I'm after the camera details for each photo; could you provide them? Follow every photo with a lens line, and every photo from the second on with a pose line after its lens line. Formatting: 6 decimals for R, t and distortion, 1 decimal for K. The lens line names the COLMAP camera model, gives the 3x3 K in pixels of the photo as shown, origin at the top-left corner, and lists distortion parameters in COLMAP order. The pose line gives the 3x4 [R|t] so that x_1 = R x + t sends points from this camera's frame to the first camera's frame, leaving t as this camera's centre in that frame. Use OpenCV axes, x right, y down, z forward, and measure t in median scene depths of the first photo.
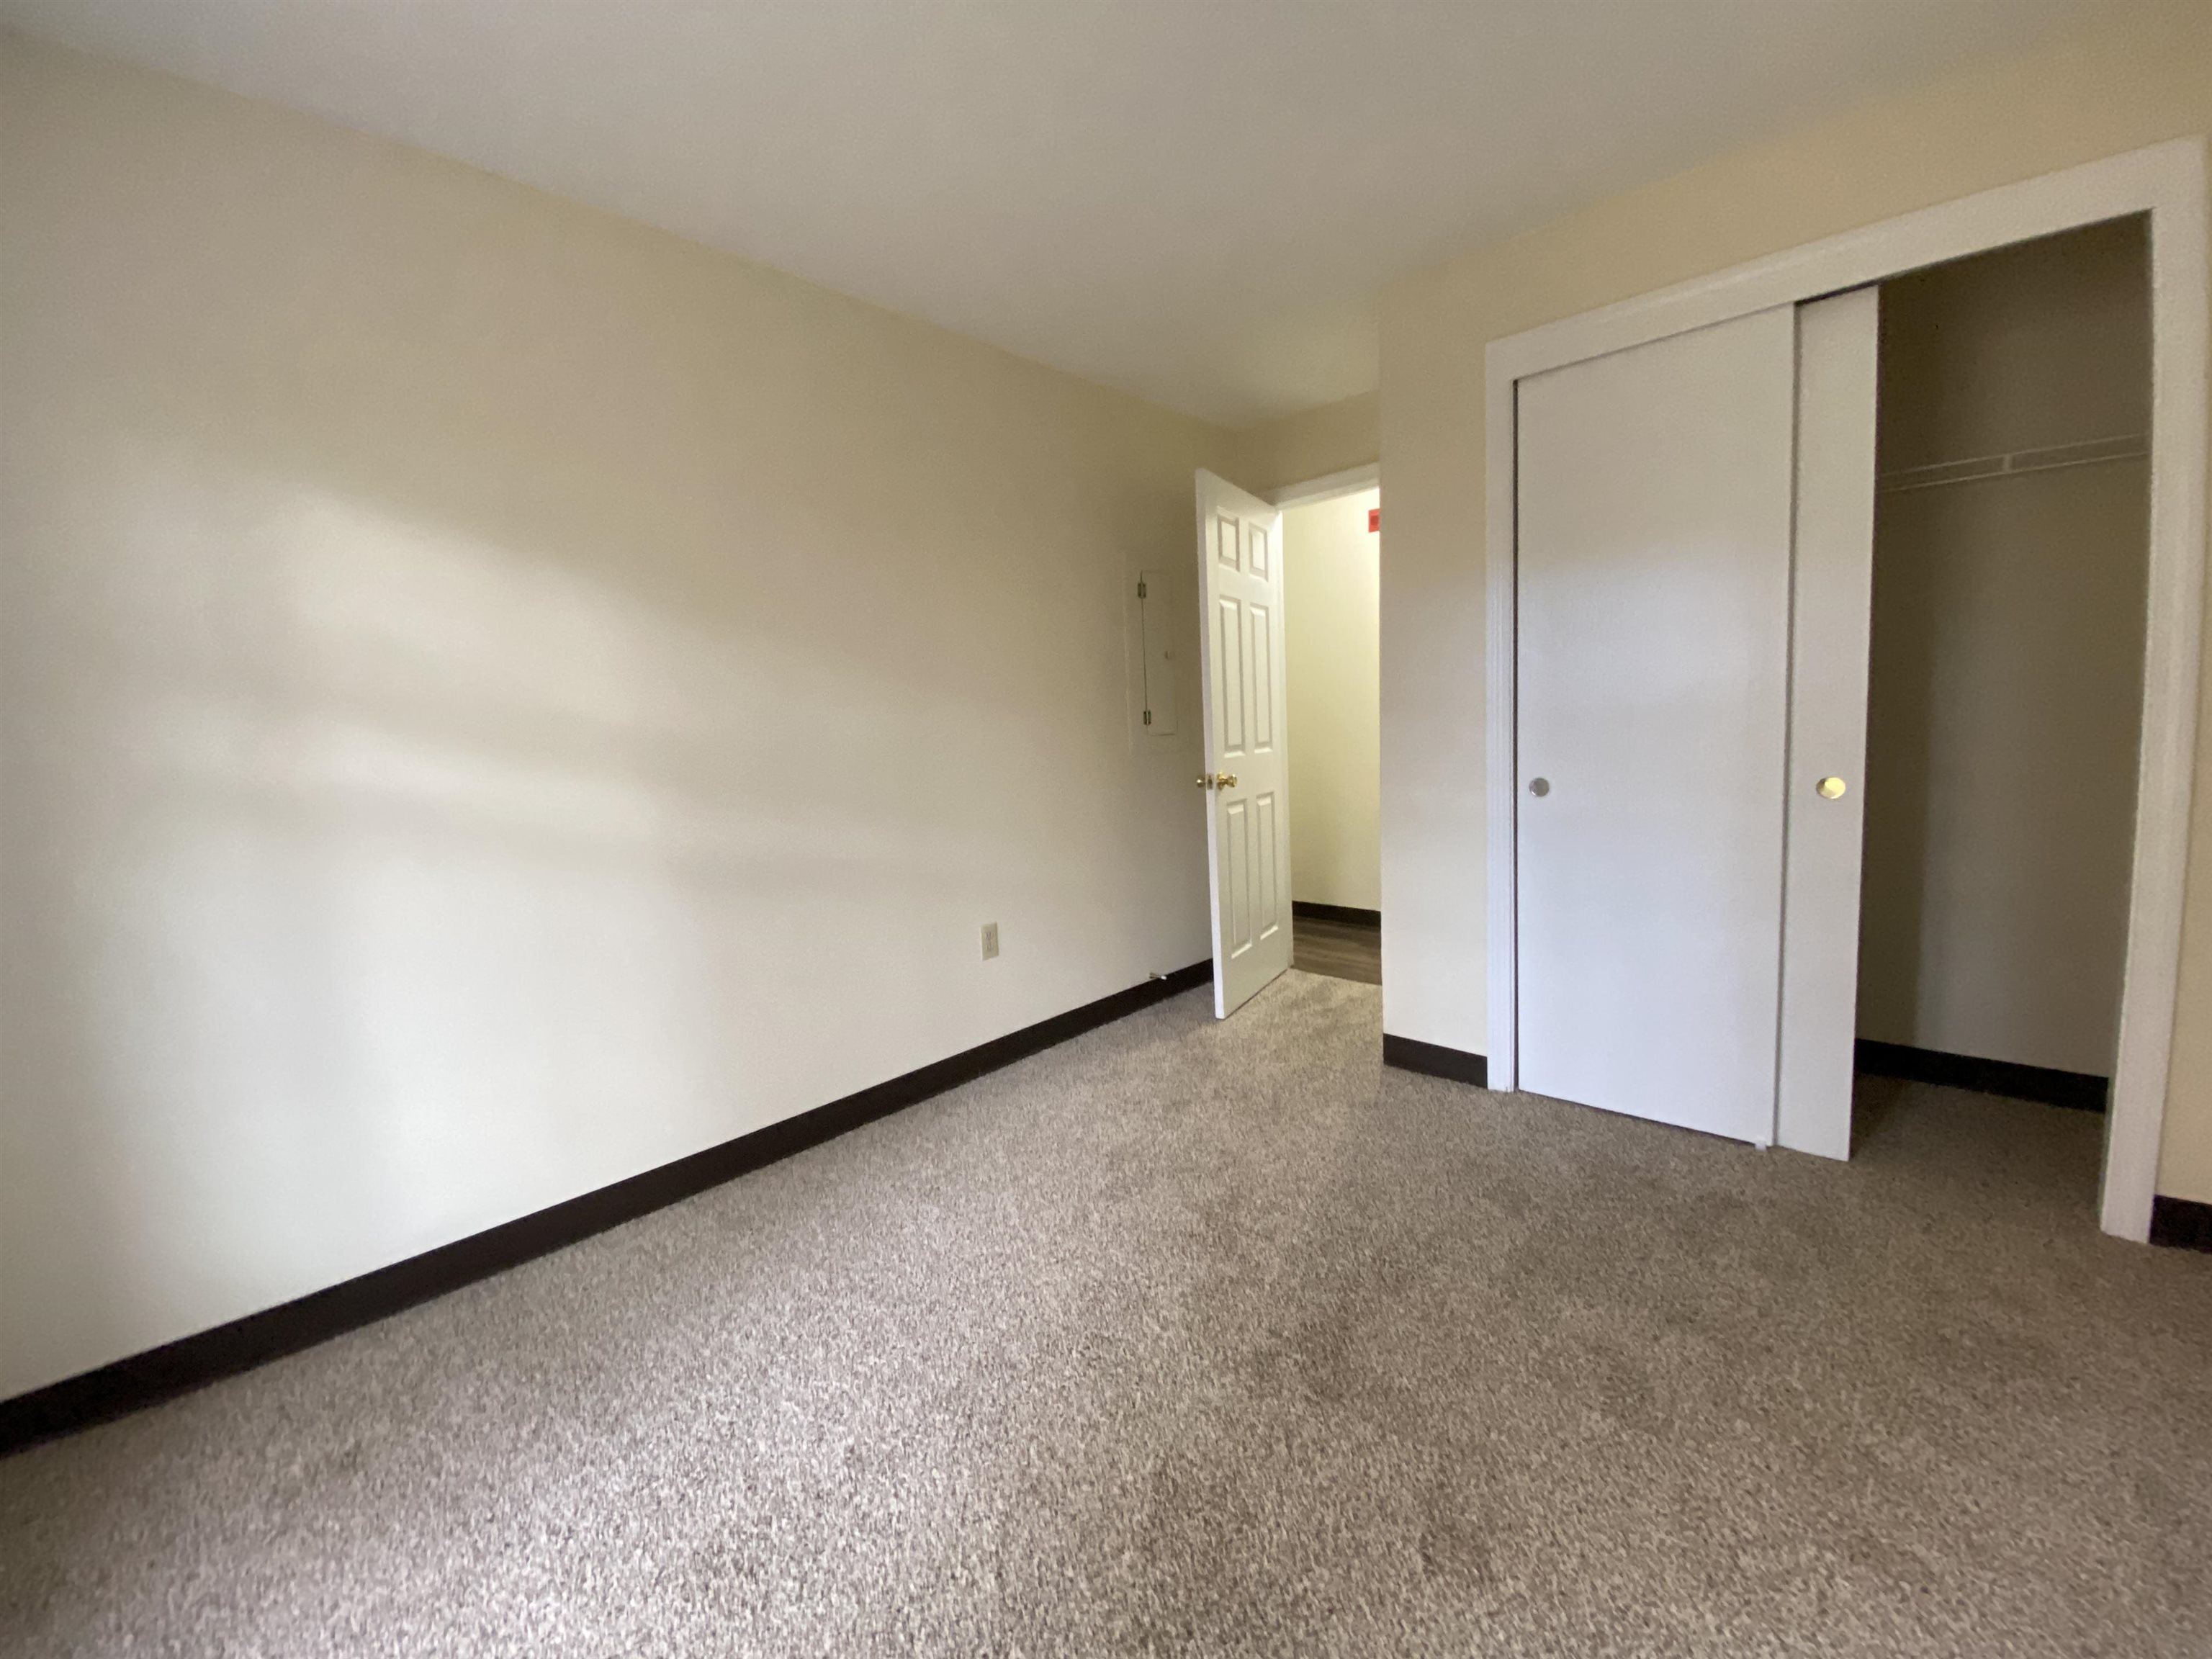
lens RADIAL K [[888.5, 0, 1093.3], [0, 888.5, 819.9], [0, 0, 1]] dist [0.021148, -0.018934]
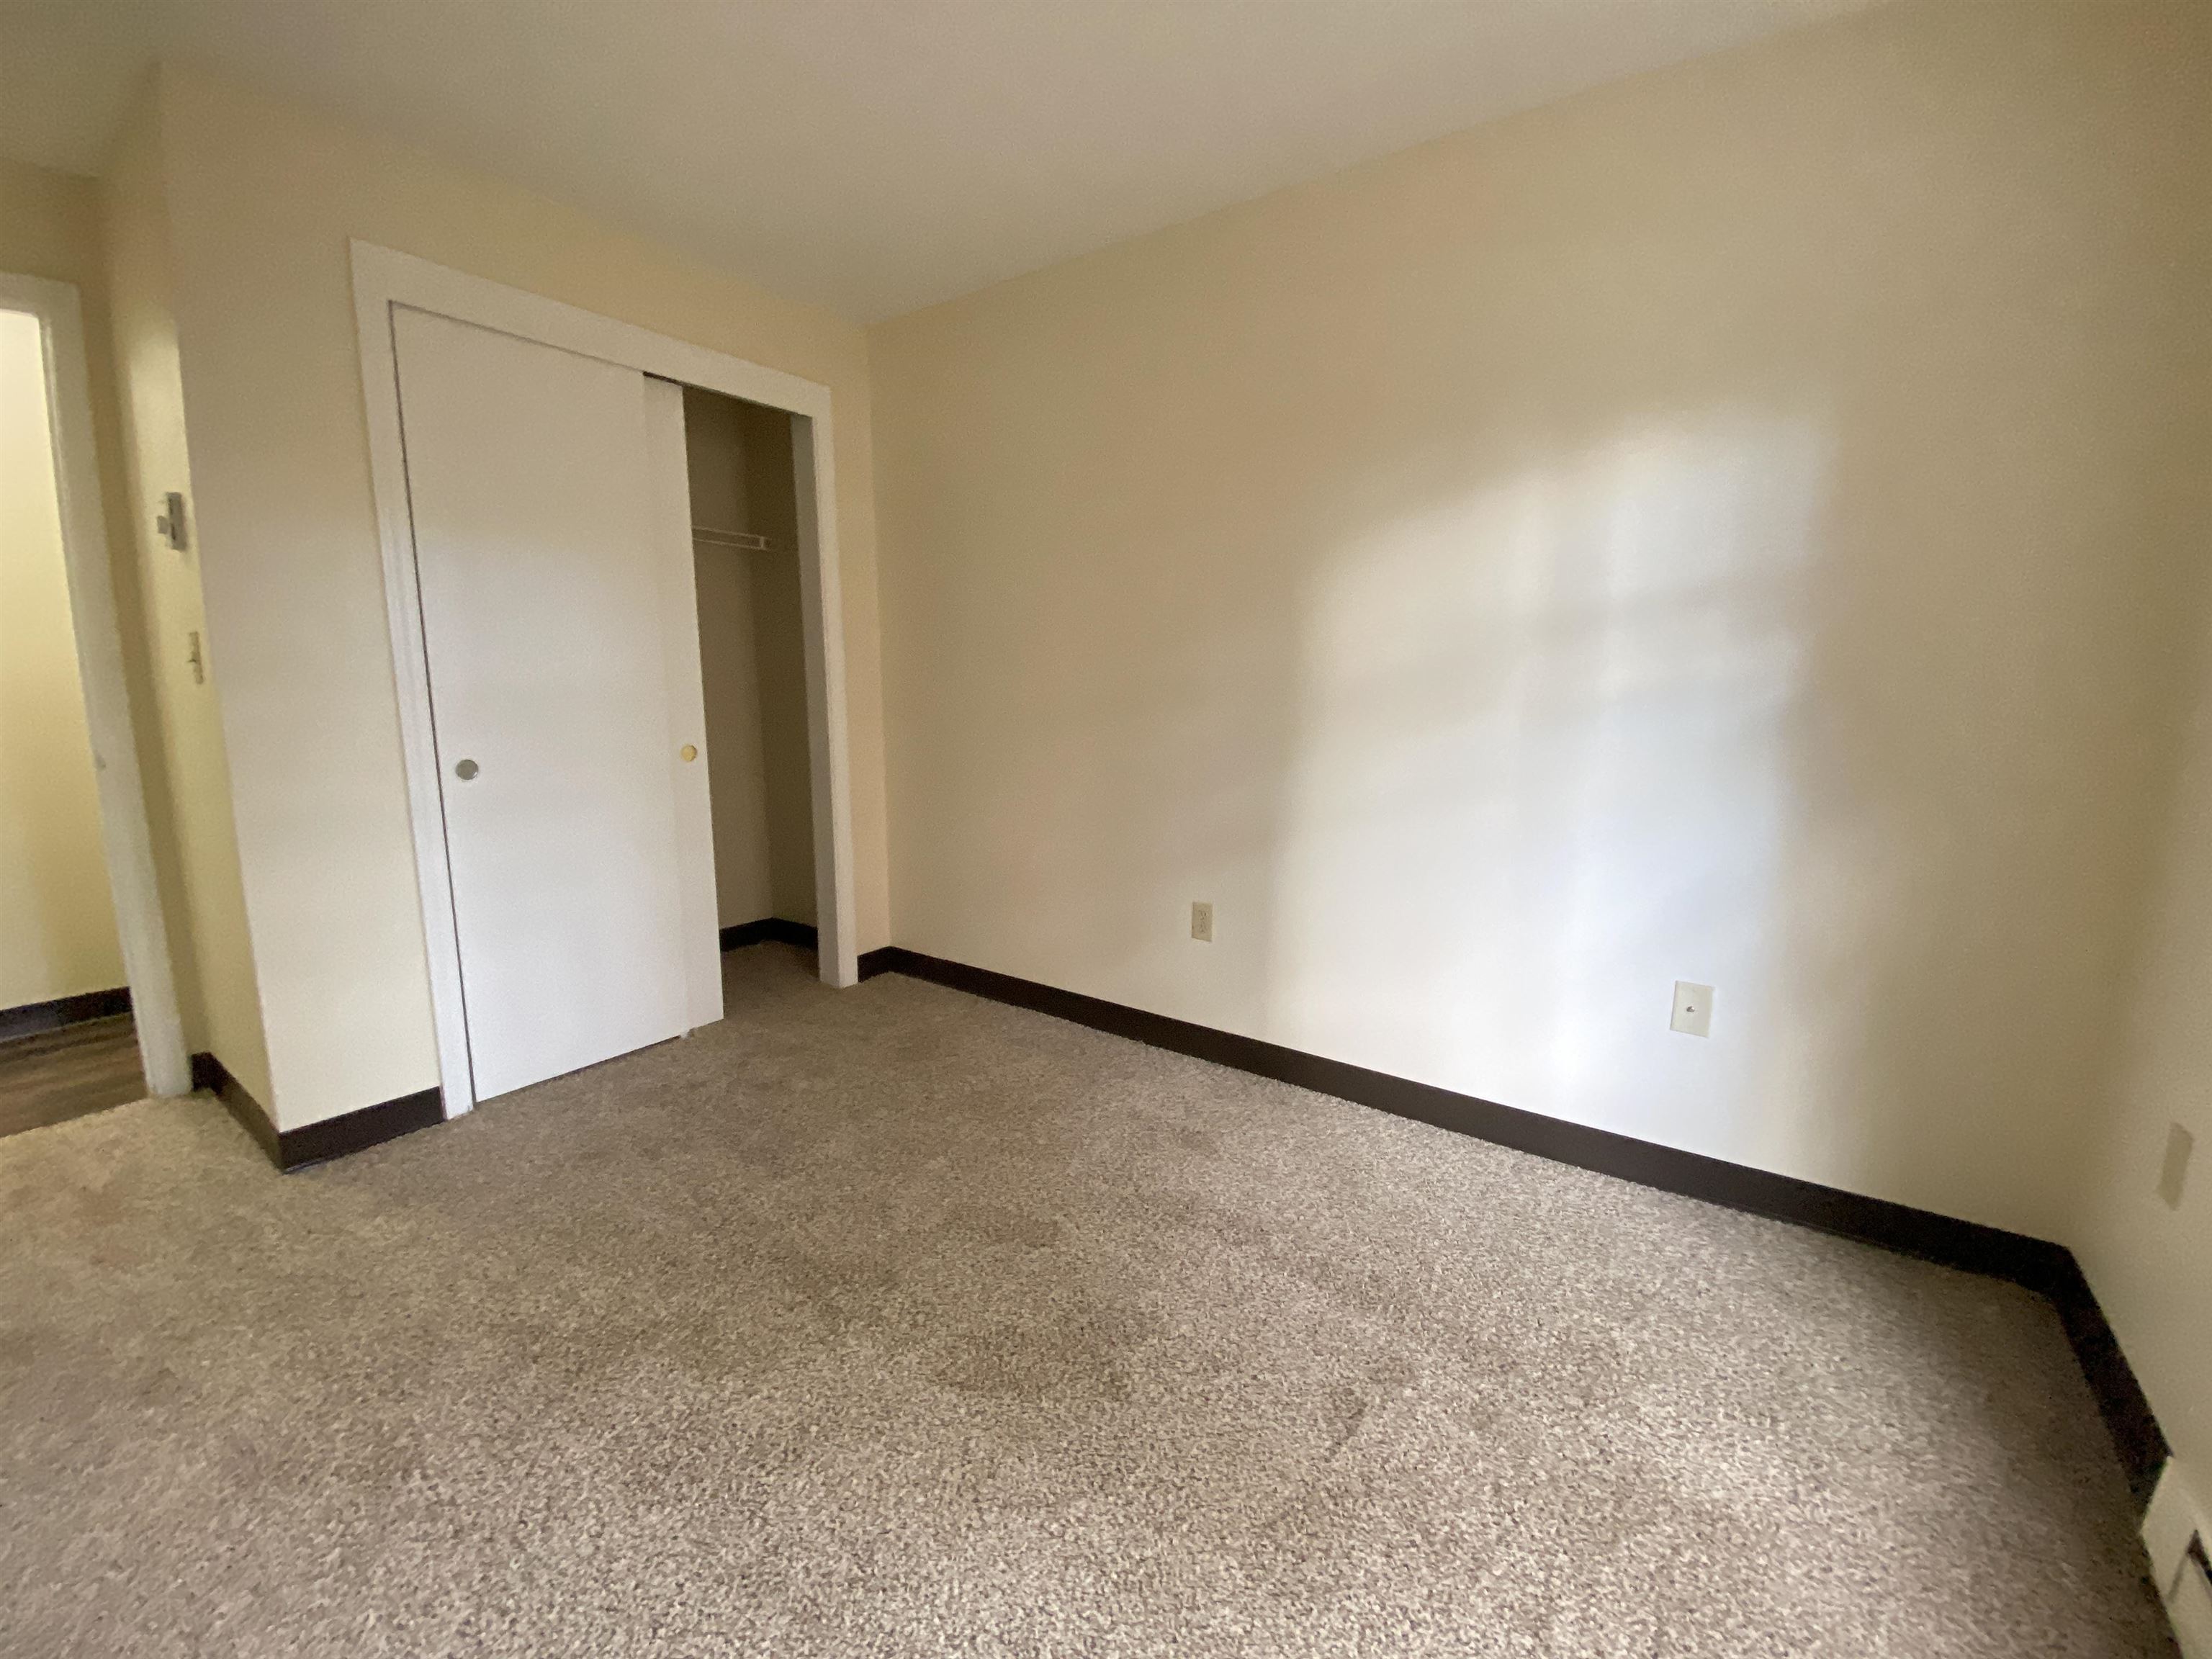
lens RADIAL K [[888.5, 0, 1093.3], [0, 888.5, 819.9], [0, 0, 1]] dist [0.021148, -0.018934]
pose [[-0.122813, -0.115015, 0.985743, -0.576469], [0.107092, 0.985926, 0.128379, -0.041795], [-0.986635, 0.121332, -0.108767, 0.542257]]
